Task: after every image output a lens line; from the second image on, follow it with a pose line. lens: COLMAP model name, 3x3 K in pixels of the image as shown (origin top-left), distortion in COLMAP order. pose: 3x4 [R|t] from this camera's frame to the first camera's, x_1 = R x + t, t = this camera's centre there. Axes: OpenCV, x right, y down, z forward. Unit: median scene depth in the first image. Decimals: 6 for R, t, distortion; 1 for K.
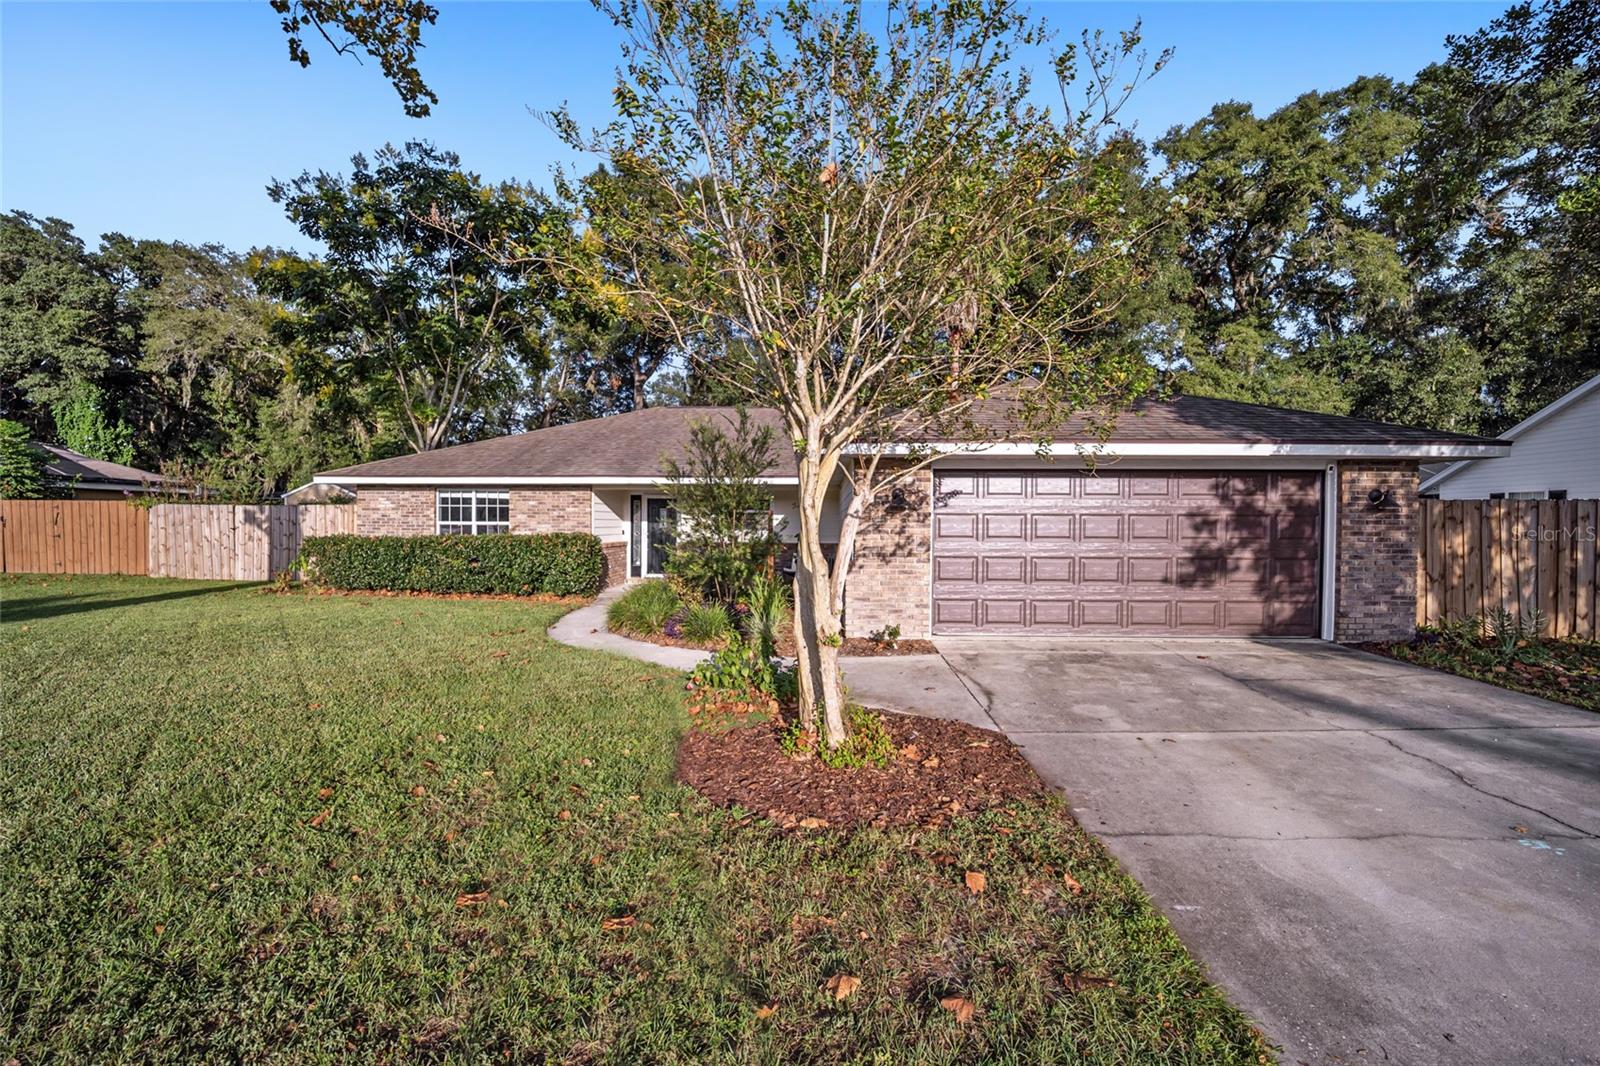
lens RADIAL K [[648.4, 0, 792.9], [0, 648.4, 527.2], [0, 0, 1]] dist [0.001589, -0.003935]
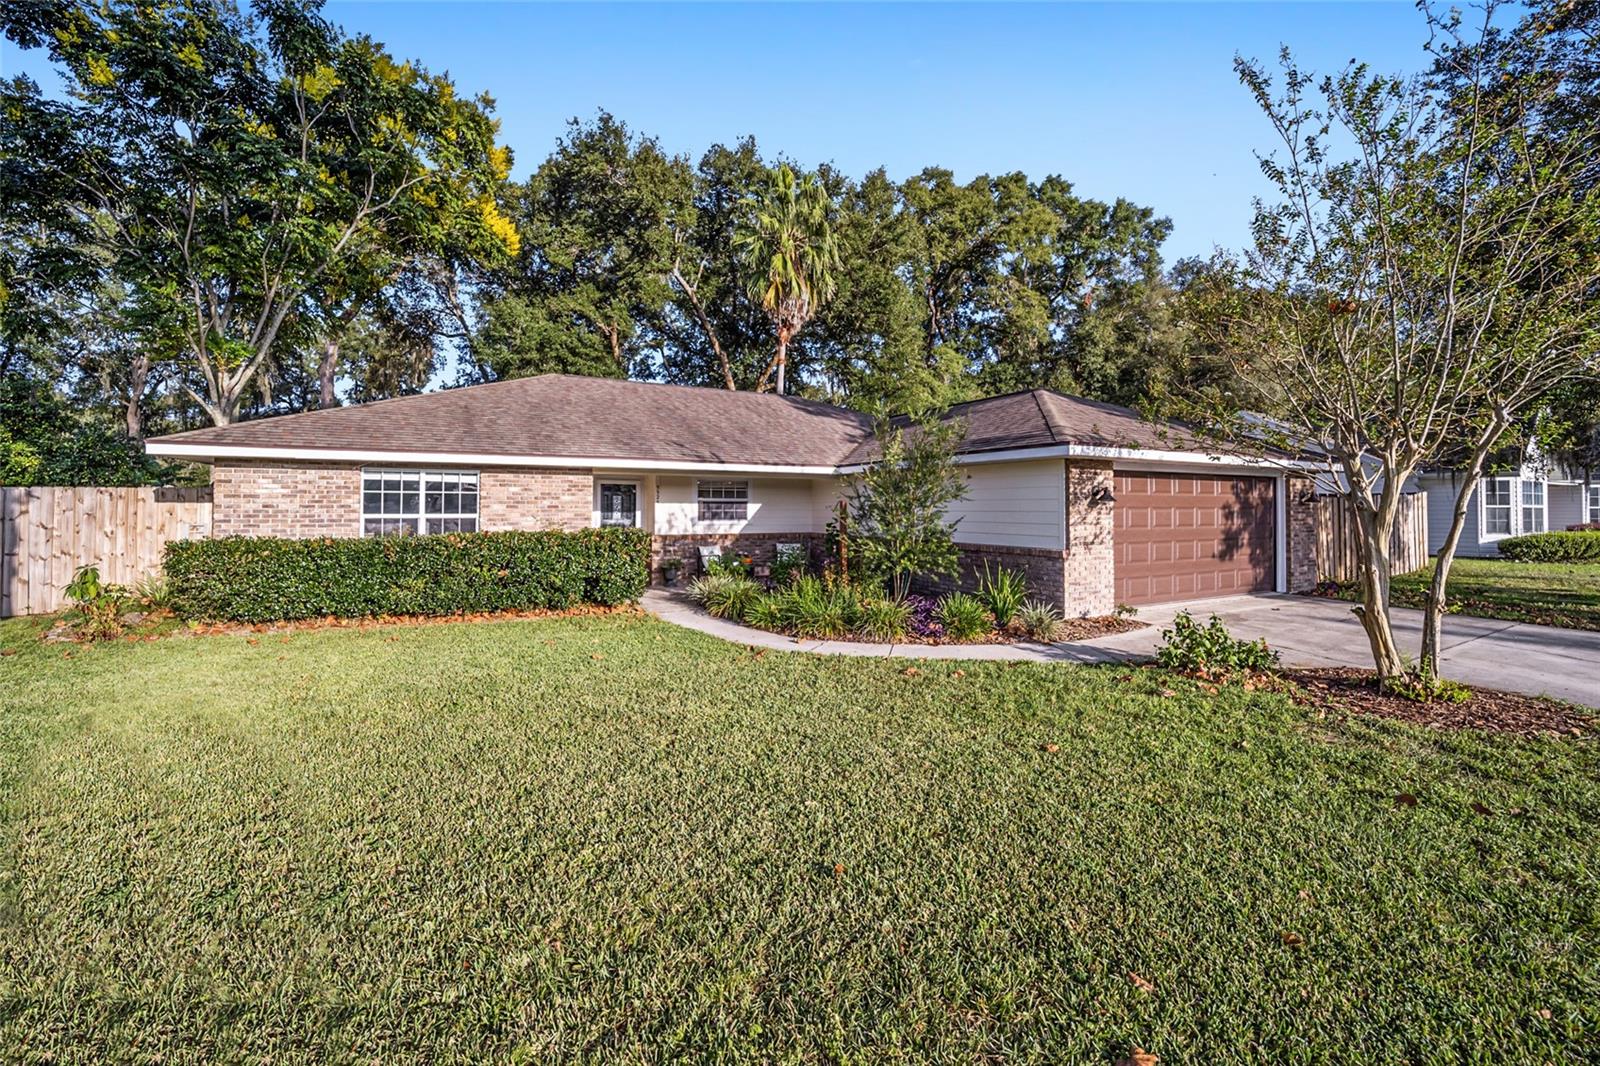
lens RADIAL K [[648.4, 0, 792.9], [0, 648.4, 527.2], [0, 0, 1]] dist [0.001589, -0.003935]
pose [[0.865256, -0.017882, 0.501011, -0.503089], [0.005606, 0.999646, 0.025997, -0.010394], [-0.501298, -0.019685, 0.865050, 0.162490]]
